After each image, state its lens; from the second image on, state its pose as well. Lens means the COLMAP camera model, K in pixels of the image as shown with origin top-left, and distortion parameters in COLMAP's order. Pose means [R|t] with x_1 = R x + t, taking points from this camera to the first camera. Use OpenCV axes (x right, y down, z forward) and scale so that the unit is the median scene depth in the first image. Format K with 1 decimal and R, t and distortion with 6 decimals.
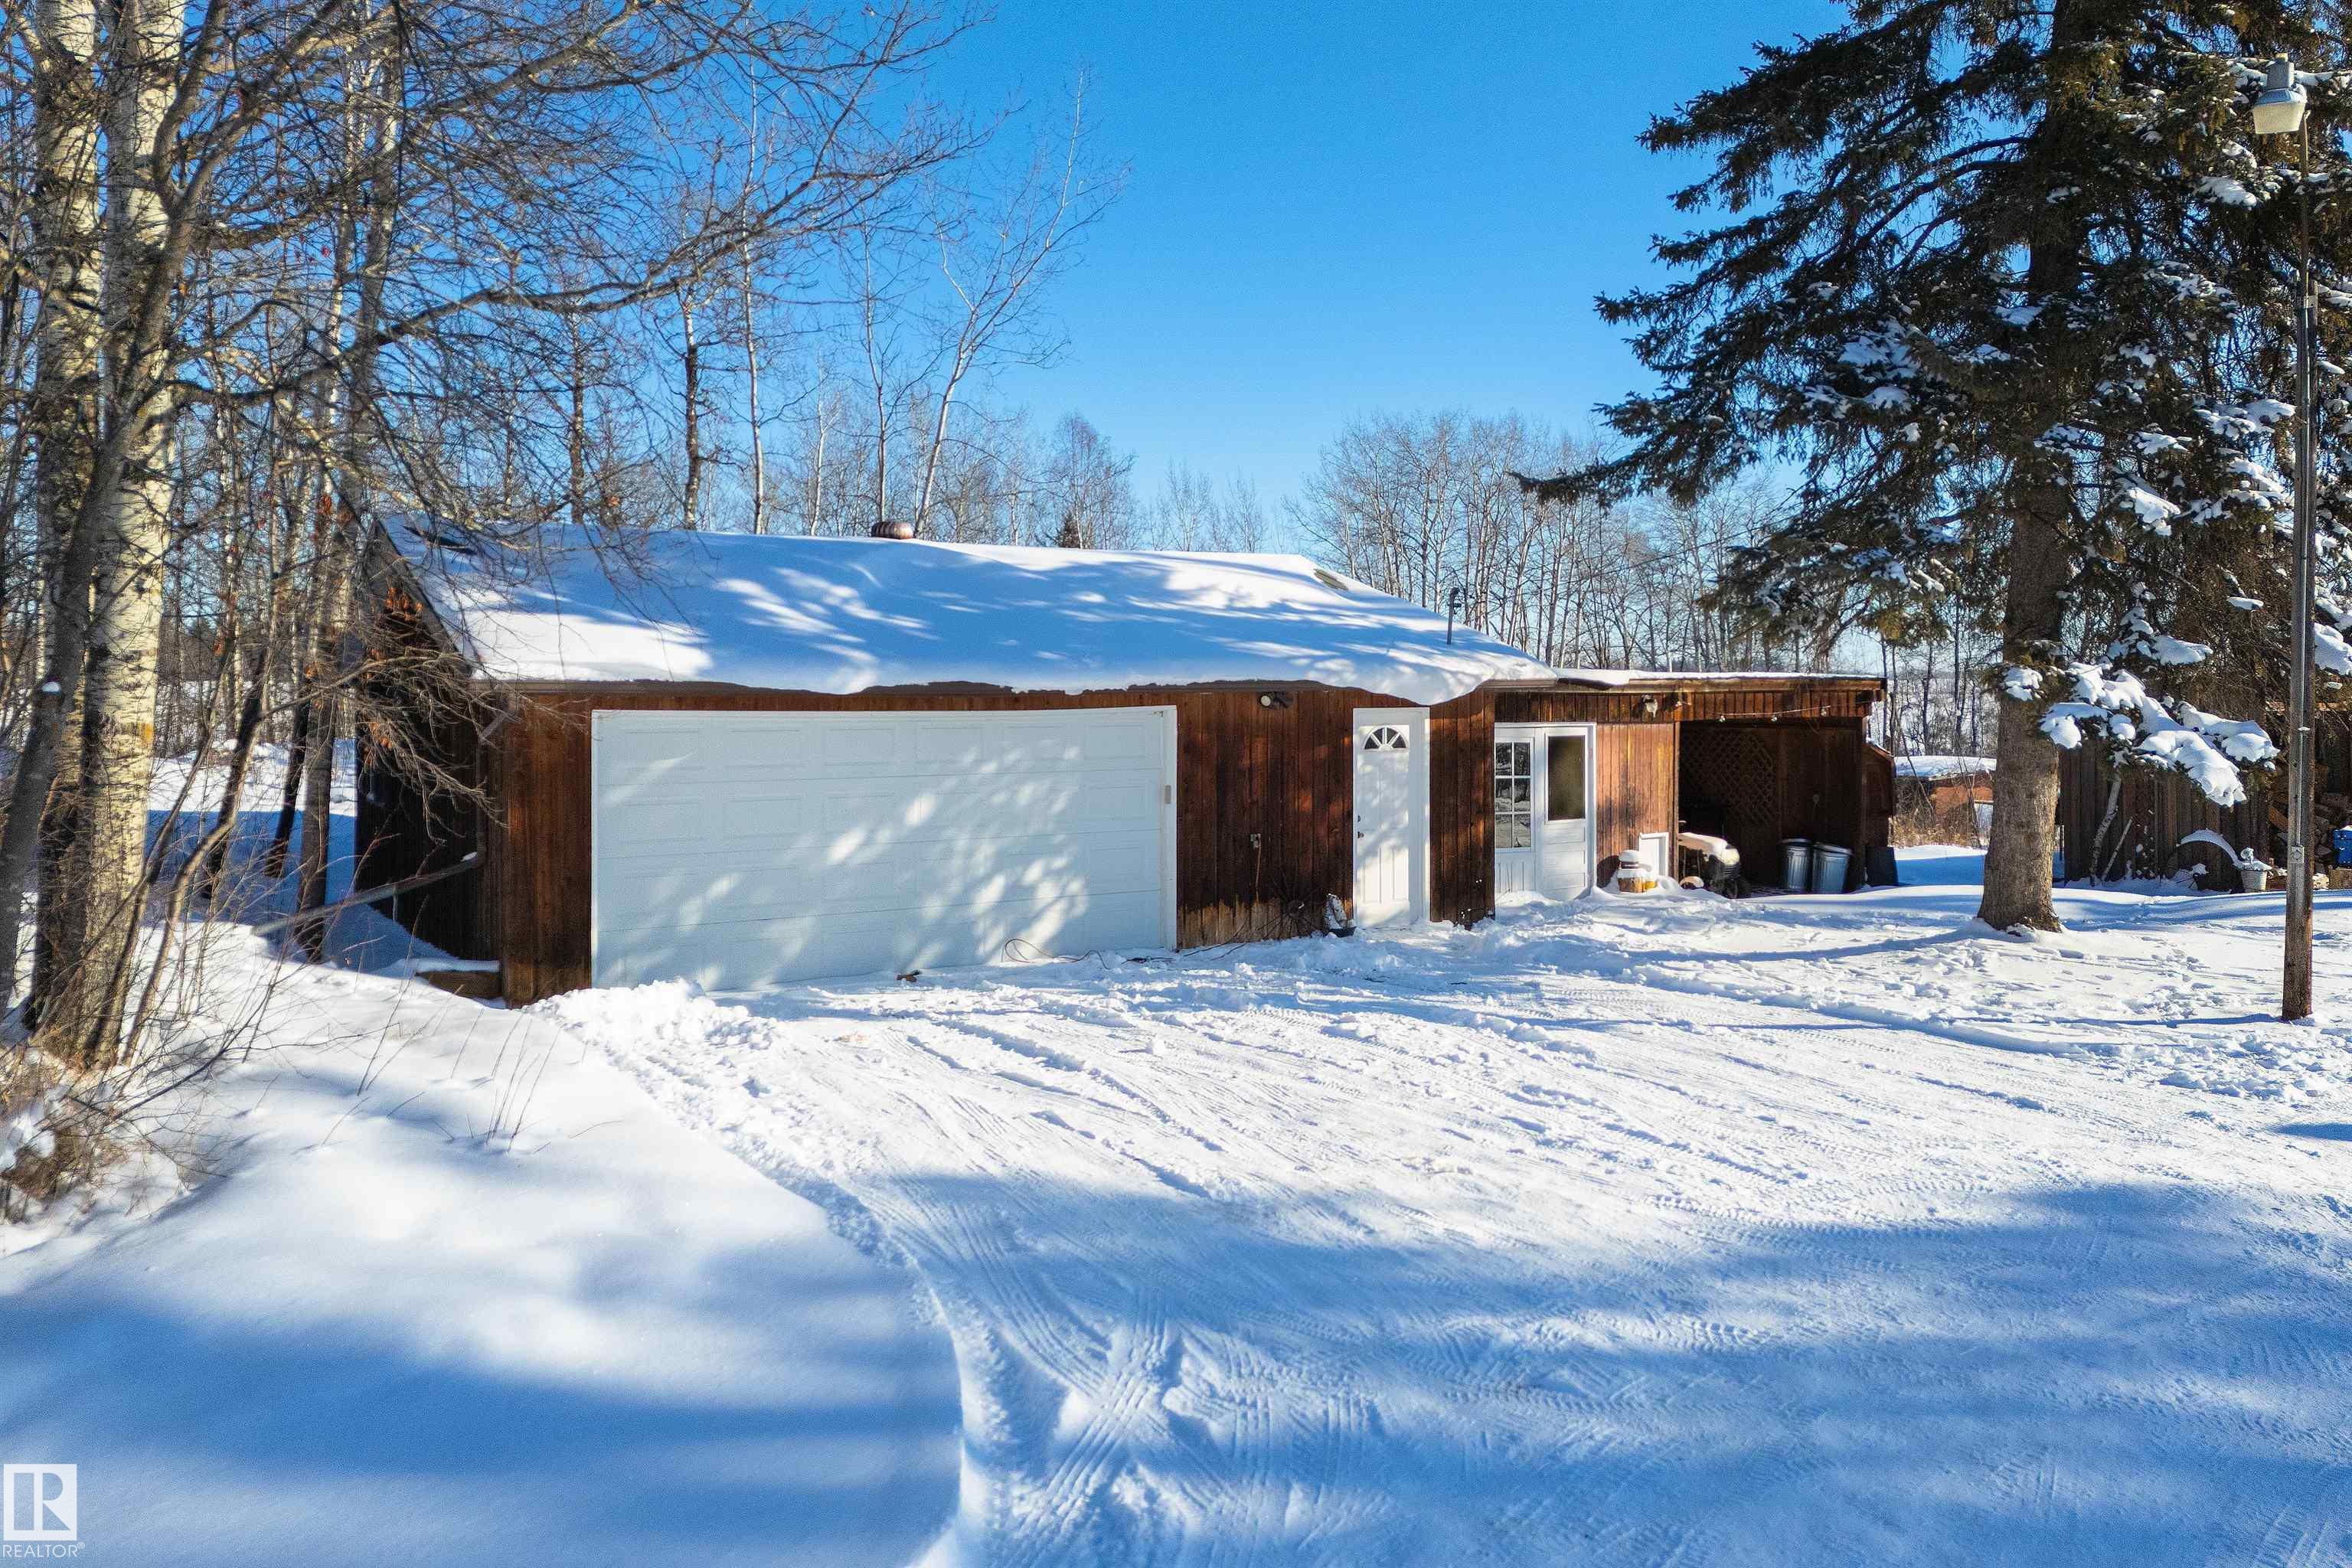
lens RADIAL K [[1717.3, 0, 1176.0], [0, 1717.3, 784.0], [0, 0, 1]] dist [0.024542, 0.006159]
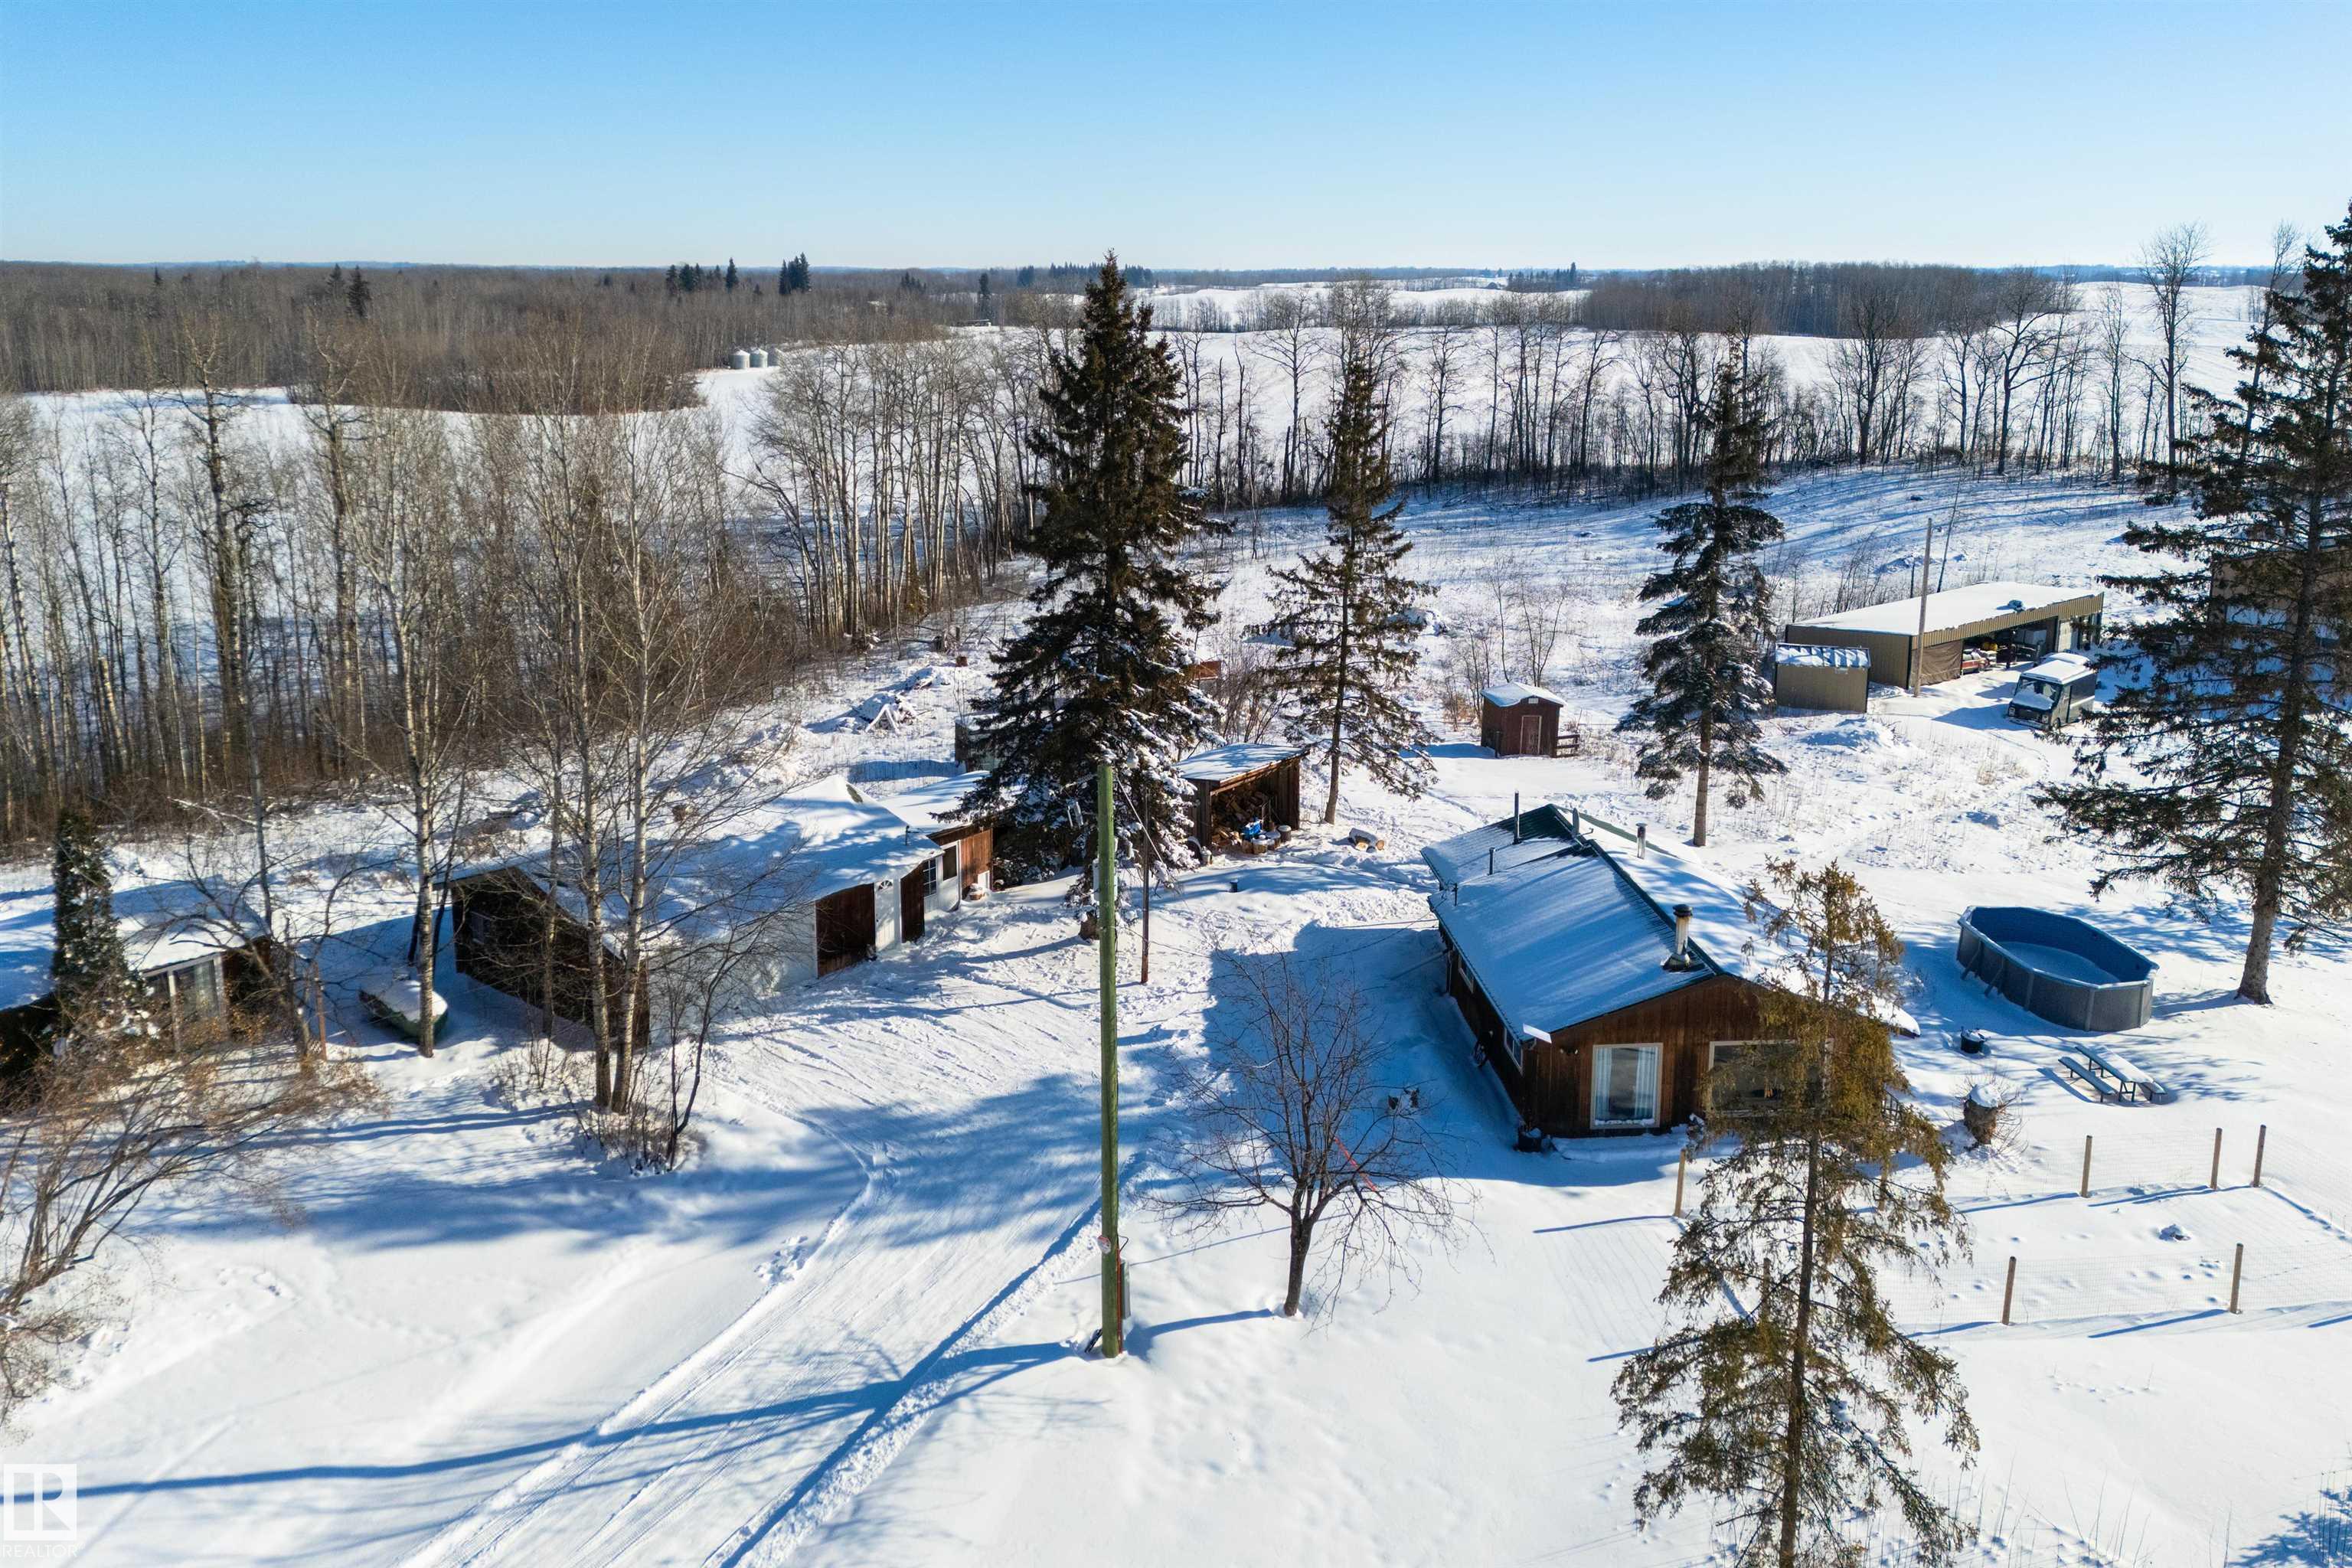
lens RADIAL K [[1717.3, 0, 1176.0], [0, 1717.3, 784.0], [0, 0, 1]] dist [0.024542, 0.006159]
pose [[0.941647, -0.094456, 0.323079, -0.328183], [0.009936, 0.967202, 0.253815, -0.916974], [-0.336457, -0.235794, 0.911701, -1.721476]]
